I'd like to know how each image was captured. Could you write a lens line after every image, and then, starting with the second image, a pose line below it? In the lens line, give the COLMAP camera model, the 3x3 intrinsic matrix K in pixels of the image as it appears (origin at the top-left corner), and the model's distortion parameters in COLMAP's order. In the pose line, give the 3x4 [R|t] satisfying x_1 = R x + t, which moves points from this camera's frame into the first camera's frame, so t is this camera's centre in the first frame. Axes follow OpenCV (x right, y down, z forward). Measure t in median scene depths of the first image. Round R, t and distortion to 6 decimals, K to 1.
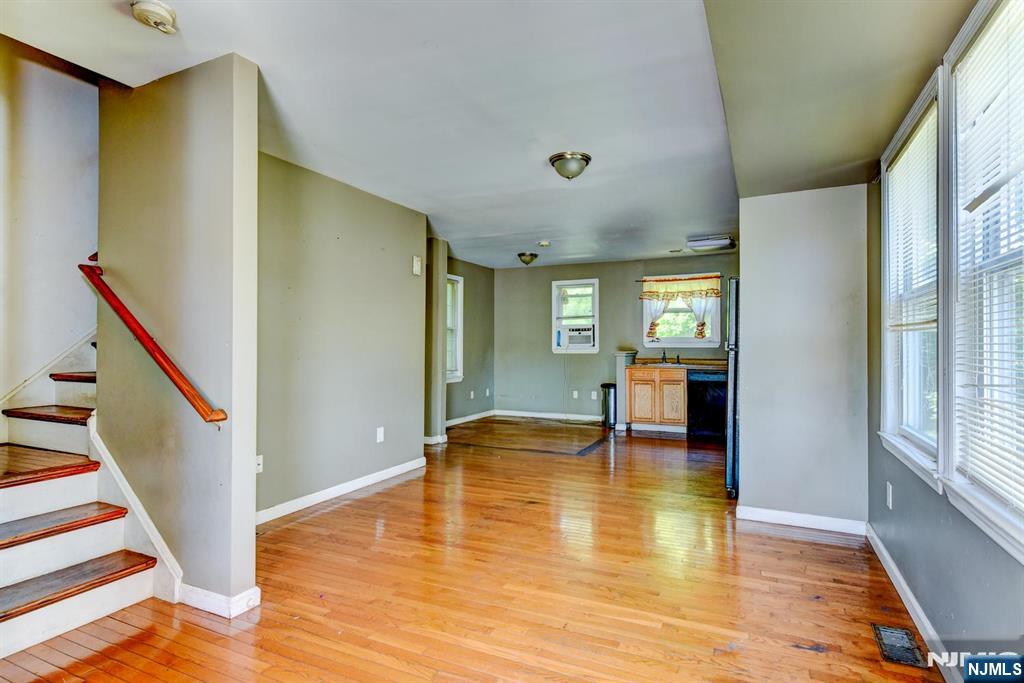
lens RADIAL K [[463.0, 0, 508.3], [0, 463.0, 341.8], [0, 0, 1]] dist [-0.000678, -0.000001]
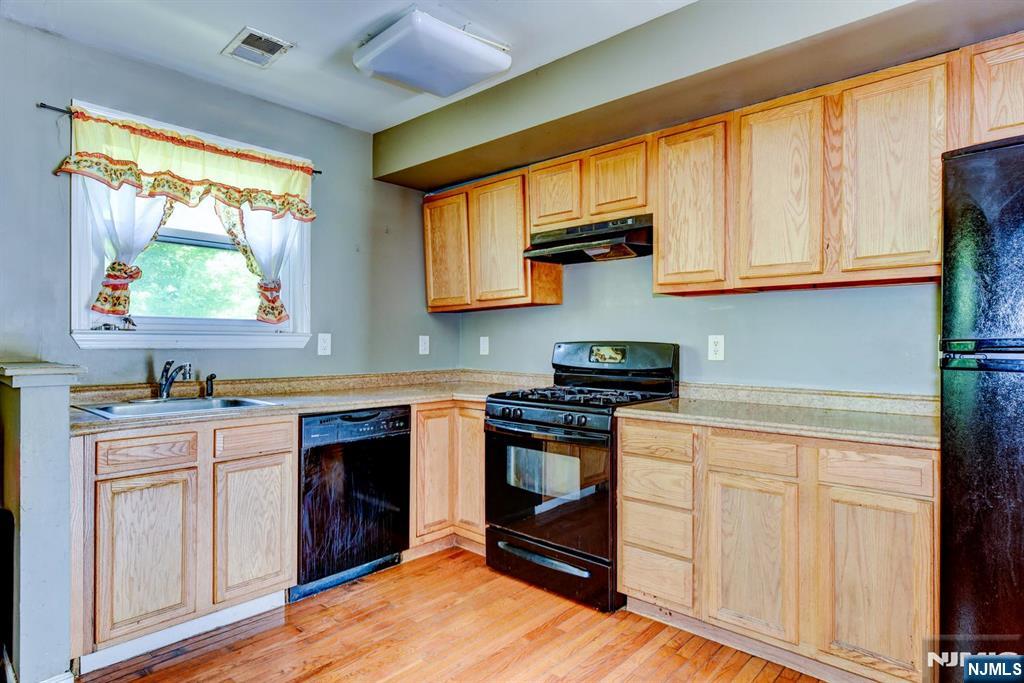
lens RADIAL K [[569.3, 0, 509.3], [0, 569.3, 346.8], [0, 0, 1]] dist [-0.005177, 0.000154]
pose [[0.269921, 0.002663, 0.962879, 0.031352], [-0.008949, 0.999960, -0.000257, 0.009110], [-0.962841, -0.008547, 0.269934, 0.676066]]
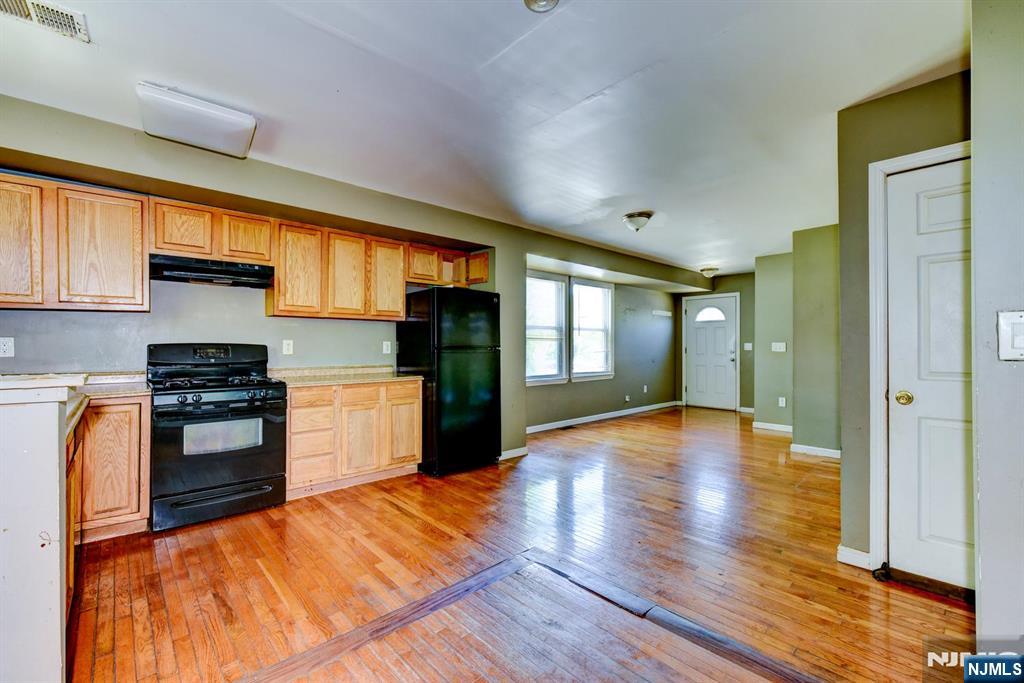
lens RADIAL K [[494.4, 0, 559.9], [0, 494.4, 345.9], [0, 0, 1]] dist [-0.012071, 0.000037]
pose [[-0.968439, -0.001766, 0.249243, -0.007155], [-0.001721, 0.999998, 0.000399, 0.007011], [-0.249243, -0.000042, -0.968441, 1.012882]]
